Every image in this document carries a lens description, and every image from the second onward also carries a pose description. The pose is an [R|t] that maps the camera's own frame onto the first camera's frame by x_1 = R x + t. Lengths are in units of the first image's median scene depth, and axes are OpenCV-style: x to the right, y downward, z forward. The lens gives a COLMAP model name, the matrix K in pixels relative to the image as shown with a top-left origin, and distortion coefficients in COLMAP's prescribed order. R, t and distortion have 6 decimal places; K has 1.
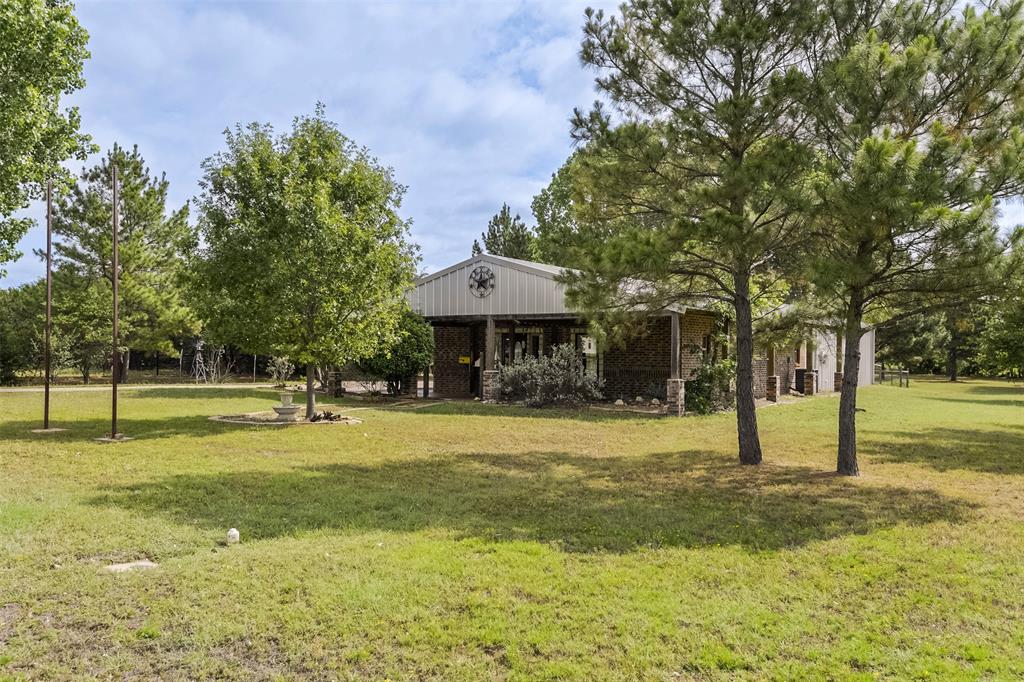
lens RADIAL K [[914.2, 0, 511.9], [0, 914.2, 340.9], [0, 0, 1]] dist [0.000992, 0.000080]
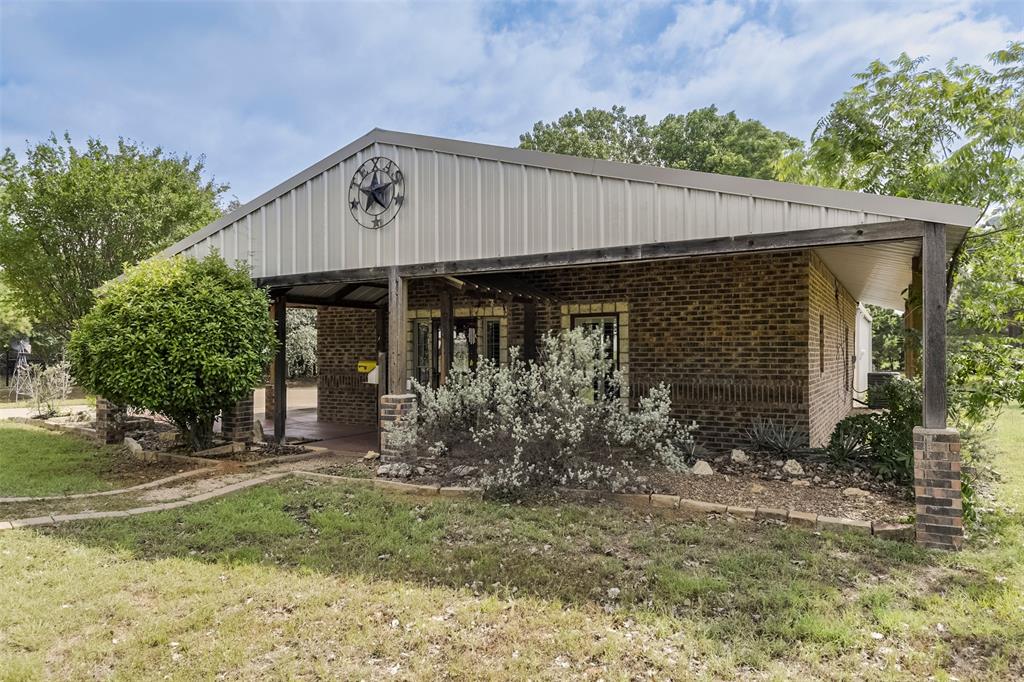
lens RADIAL K [[679.9, 0, 510.9], [0, 679.9, 341.8], [0, 0, 1]] dist [-0.003979, -0.000259]
pose [[0.996837, -0.009107, 0.078953, 0.005125], [0.009283, 0.999955, -0.001865, 0.008293], [-0.078932, 0.002592, 0.996877, 0.674003]]
